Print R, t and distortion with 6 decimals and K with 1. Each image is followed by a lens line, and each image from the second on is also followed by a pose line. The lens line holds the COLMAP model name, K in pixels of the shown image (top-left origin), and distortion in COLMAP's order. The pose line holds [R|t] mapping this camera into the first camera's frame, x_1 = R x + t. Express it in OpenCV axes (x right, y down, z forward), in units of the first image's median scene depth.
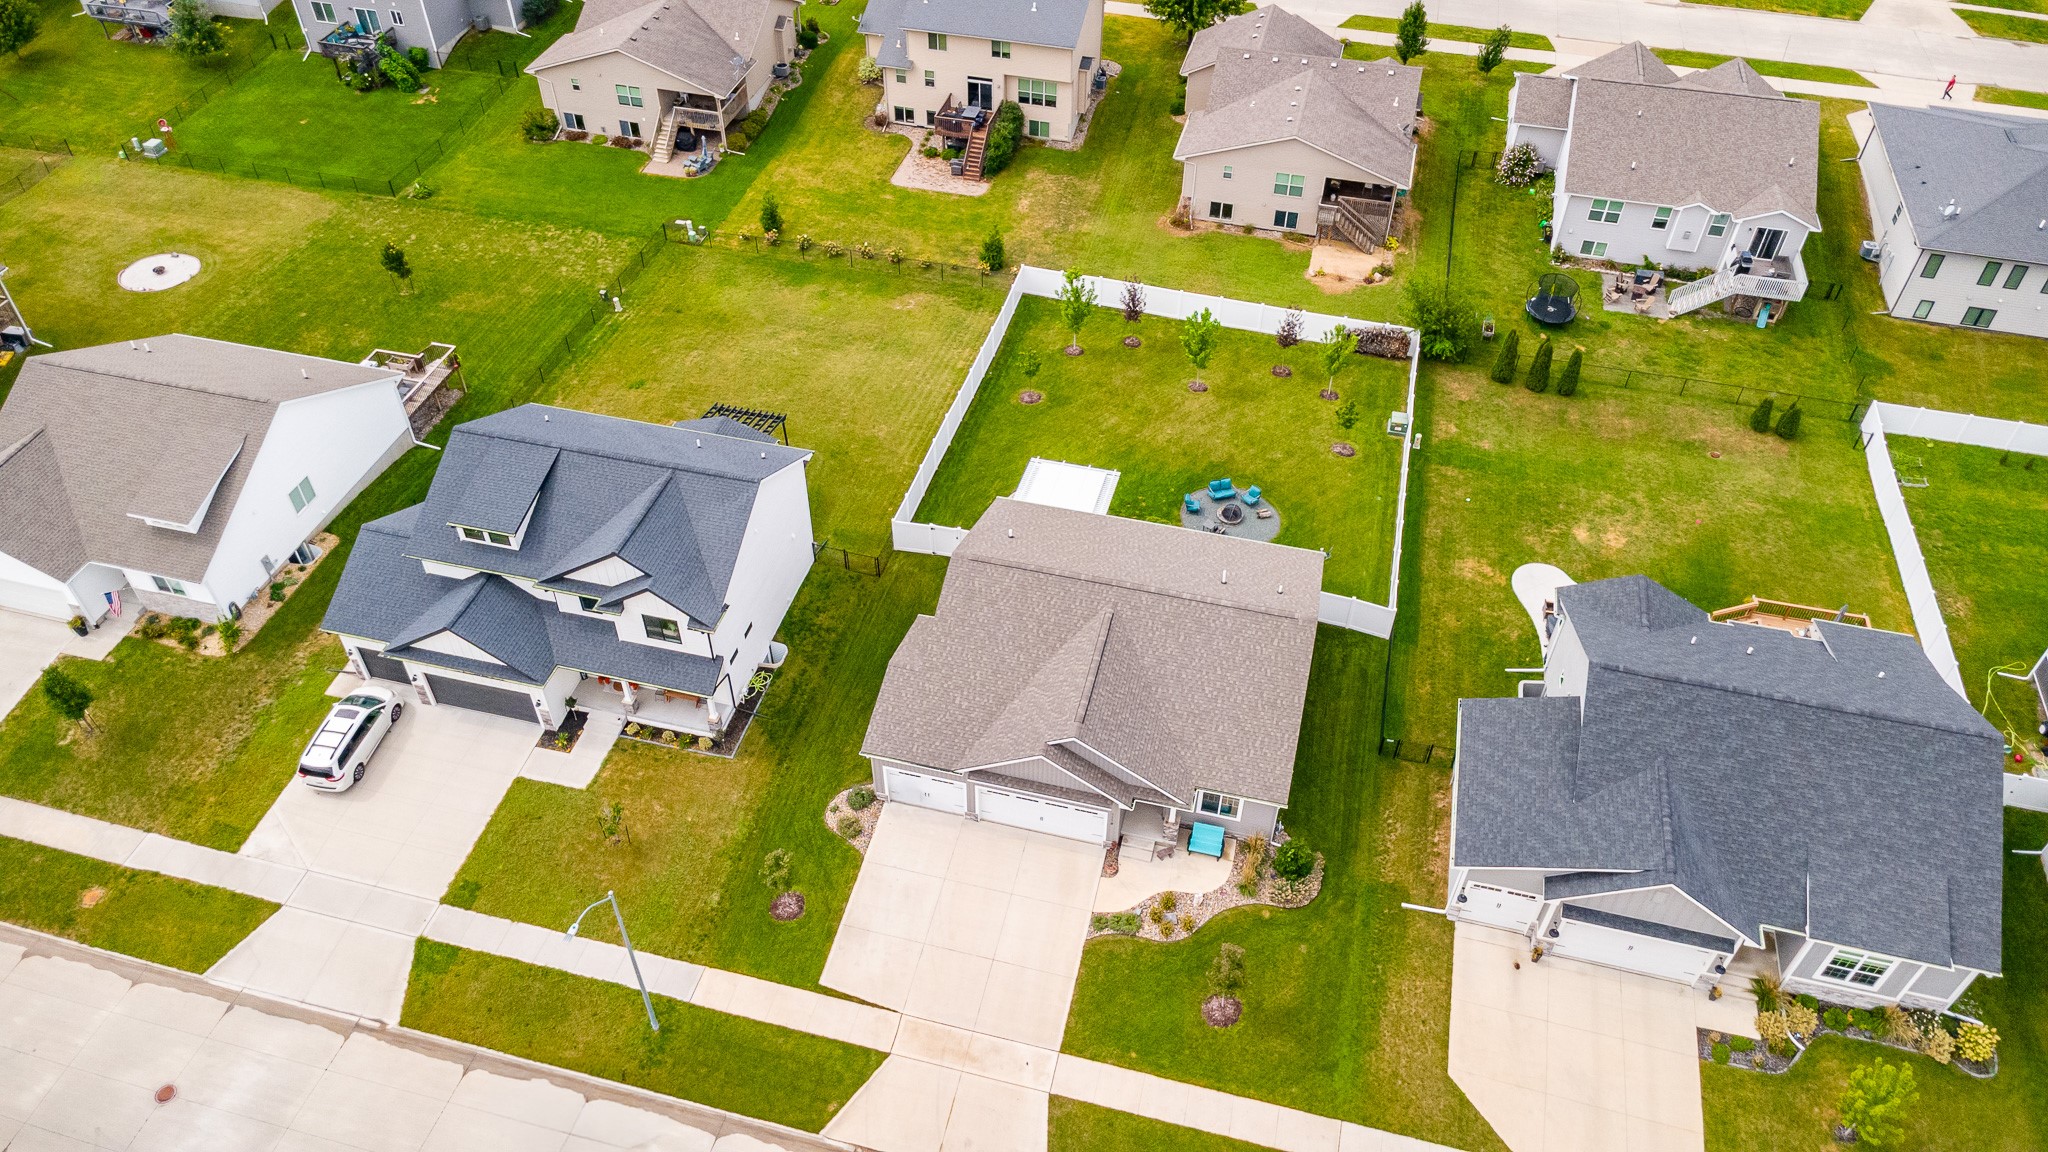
lens RADIAL K [[1424.7, 0, 1024.0], [0, 1424.7, 576.0], [0, 0, 1]] dist [0.040322, -0.039180]
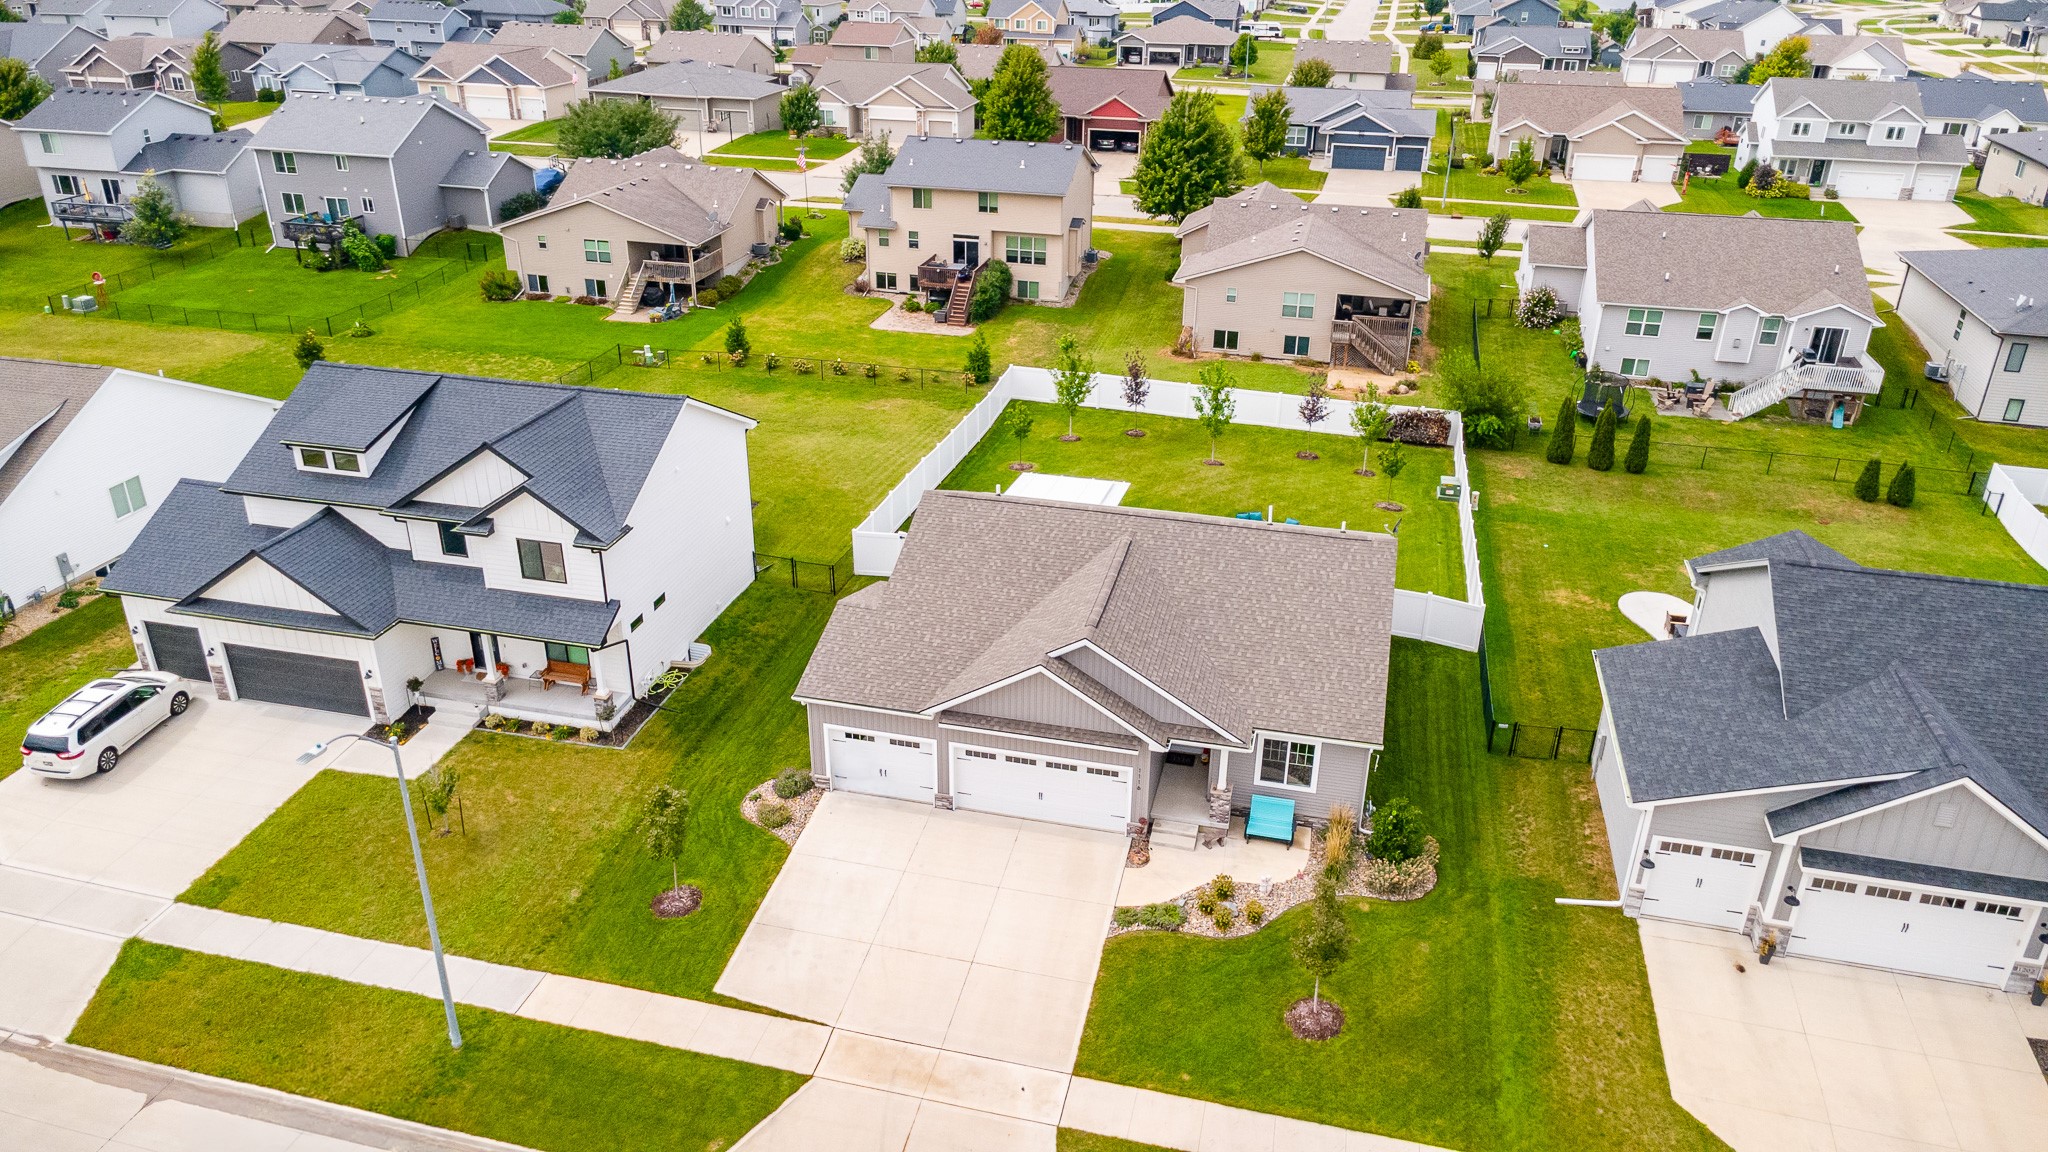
lens RADIAL K [[1424.7, 0, 1024.0], [0, 1424.7, 576.0], [0, 0, 1]] dist [0.040322, -0.039180]
pose [[0.999947, -0.000575, 0.010243, -0.002977], [0.003716, 0.950952, -0.309316, 0.247131], [-0.009563, 0.309337, 0.950904, 0.239363]]
